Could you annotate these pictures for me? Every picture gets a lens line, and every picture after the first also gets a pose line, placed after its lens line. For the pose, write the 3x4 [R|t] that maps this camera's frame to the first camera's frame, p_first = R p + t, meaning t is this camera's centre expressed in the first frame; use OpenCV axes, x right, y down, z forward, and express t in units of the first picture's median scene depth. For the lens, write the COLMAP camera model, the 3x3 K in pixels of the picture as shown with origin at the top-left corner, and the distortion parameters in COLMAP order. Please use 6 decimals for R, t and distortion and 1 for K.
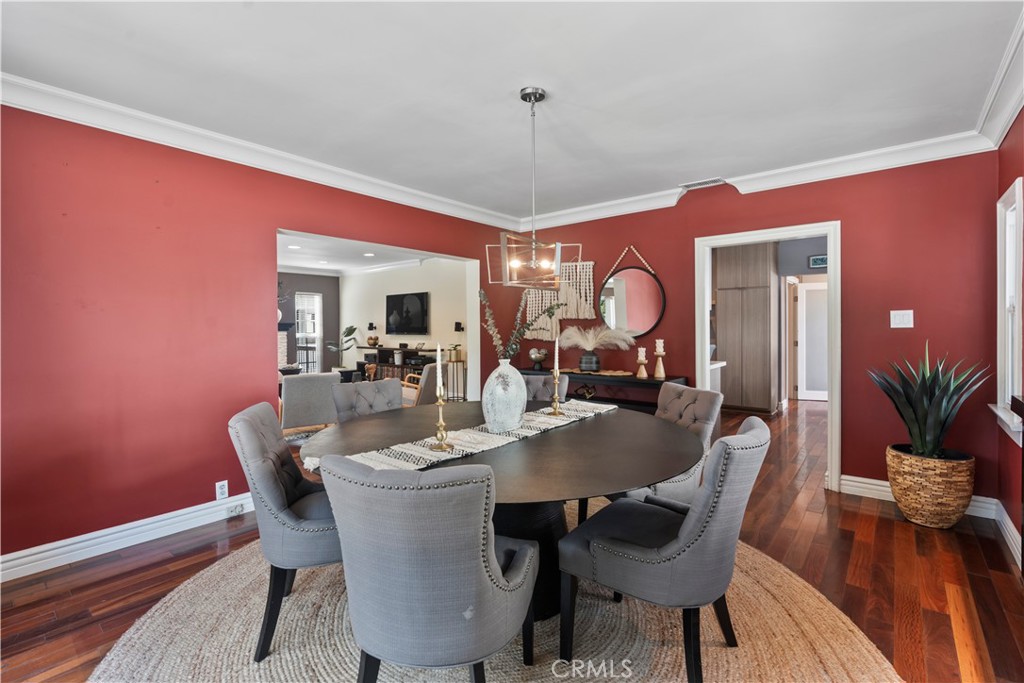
lens RADIAL K [[461.4, 0, 519.1], [0, 461.4, 328.4], [0, 0, 1]] dist [0.000089, 0.000595]
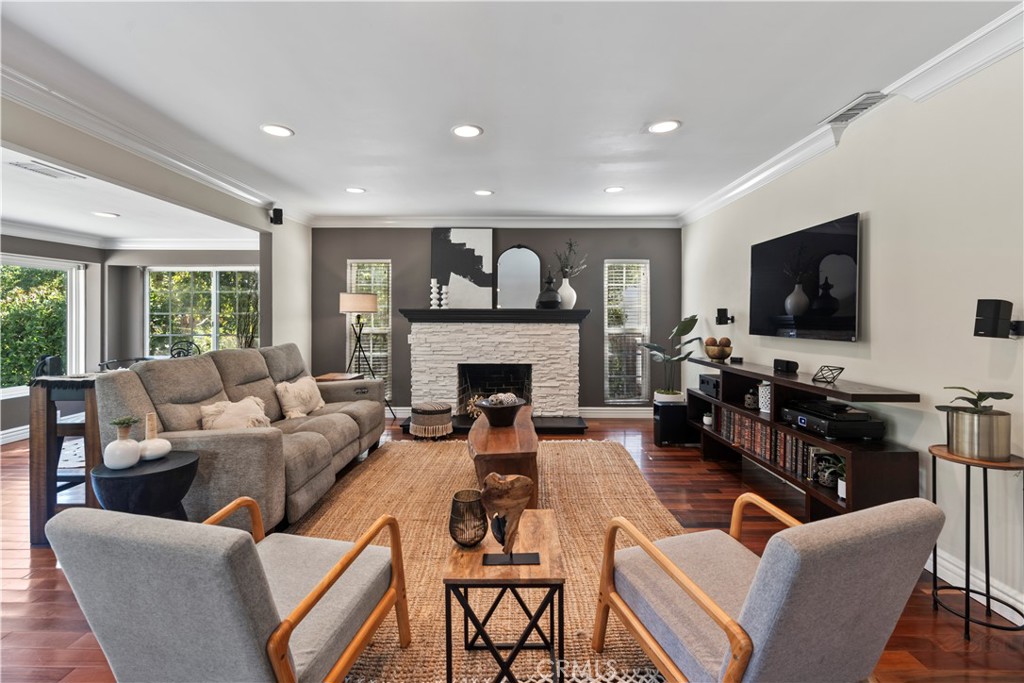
lens RADIAL K [[471.8, 0, 511.7], [0, 471.8, 314.9], [0, 0, 1]] dist [-0.002109, 0.000494]
pose [[0.629252, 0.001029, -0.777200, -0.084894], [-0.007890, 0.999956, -0.005064, -0.001612], [0.777161, 0.009319, 0.629233, 0.551458]]
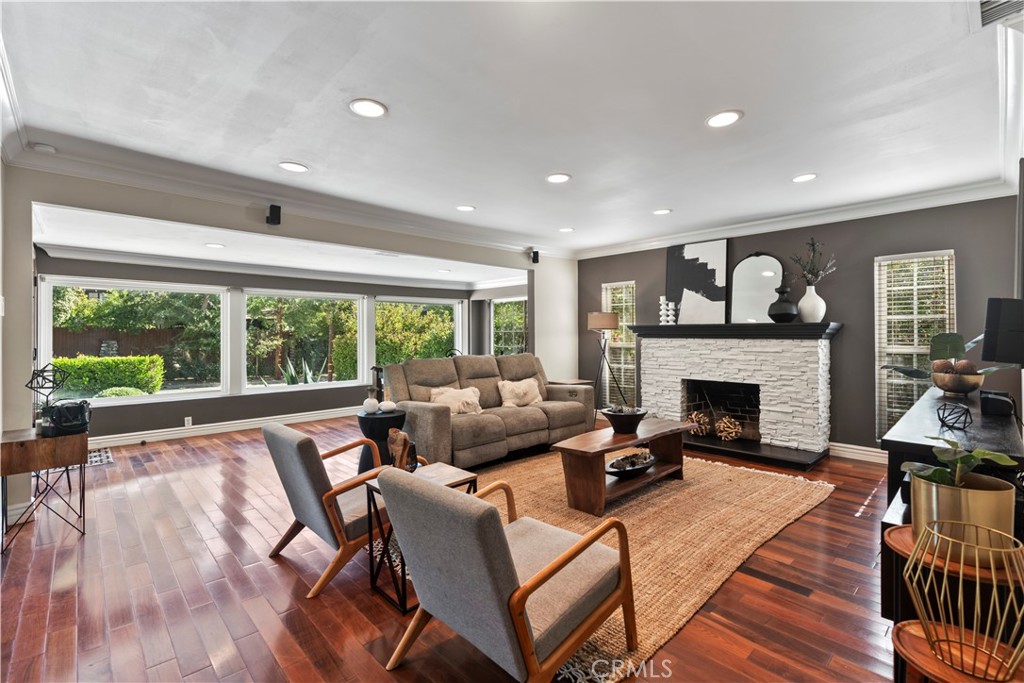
lens RADIAL K [[465.9, 0, 518.1], [0, 465.9, 334.3], [0, 0, 1]] dist [-0.002651, 0.001372]
pose [[-0.125522, 0.004715, -0.992080, 0.030657], [-0.001756, 0.999986, 0.004975, -0.001890], [0.992089, 0.002367, -0.125511, 0.748308]]
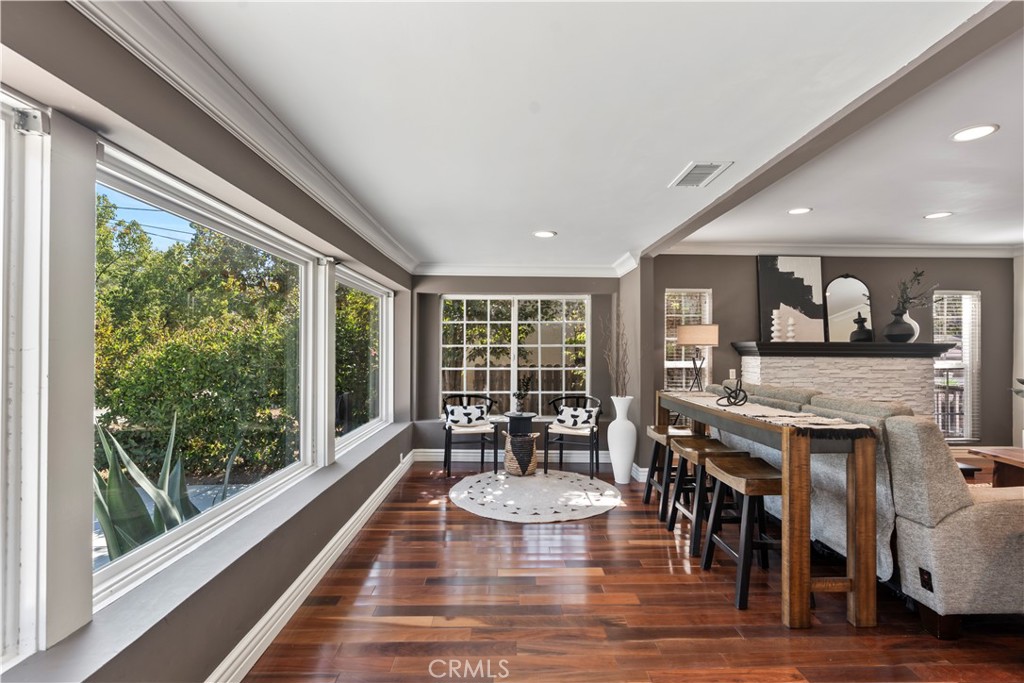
lens RADIAL K [[466.6, 0, 516.9], [0, 466.6, 342.8], [0, 0, 1]] dist [-0.001234, 0.000906]
pose [[0.653820, -0.004678, -0.756636, -0.410936], [-0.010897, 0.999819, -0.015598, 0.001741], [0.756572, 0.018444, 0.653651, 0.243441]]
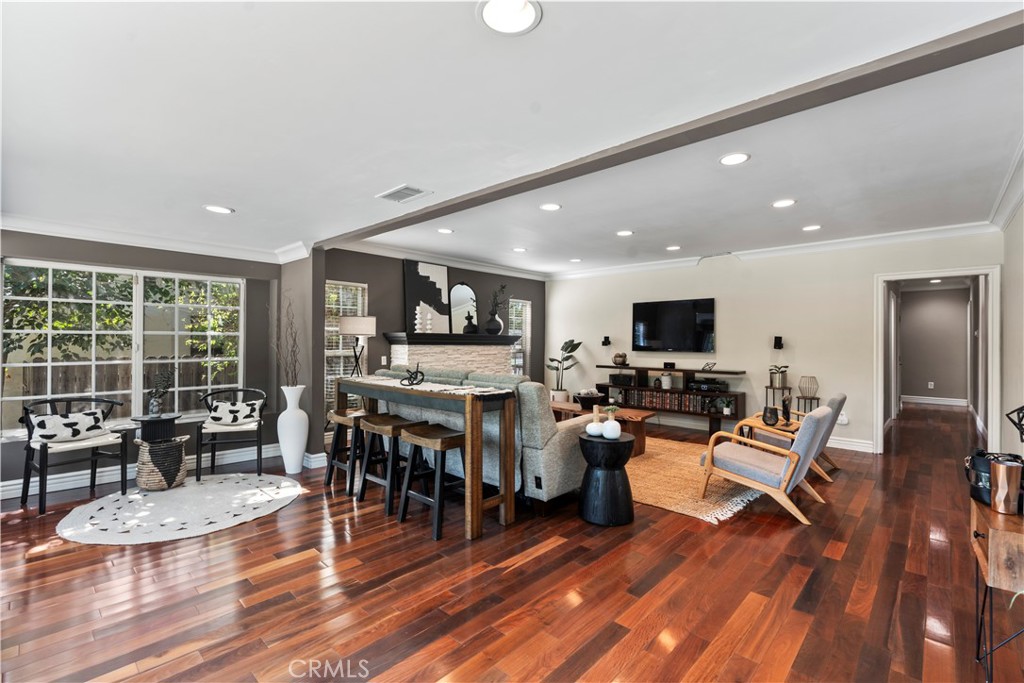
lens RADIAL K [[461.4, 0, 519.1], [0, 461.4, 328.4], [0, 0, 1]] dist [0.000089, 0.000595]
pose [[0.998476, 0.009282, -0.054406, -0.449466], [-0.011108, 0.999382, -0.033355, 0.002890], [0.054063, 0.033909, 0.997962, 0.179999]]
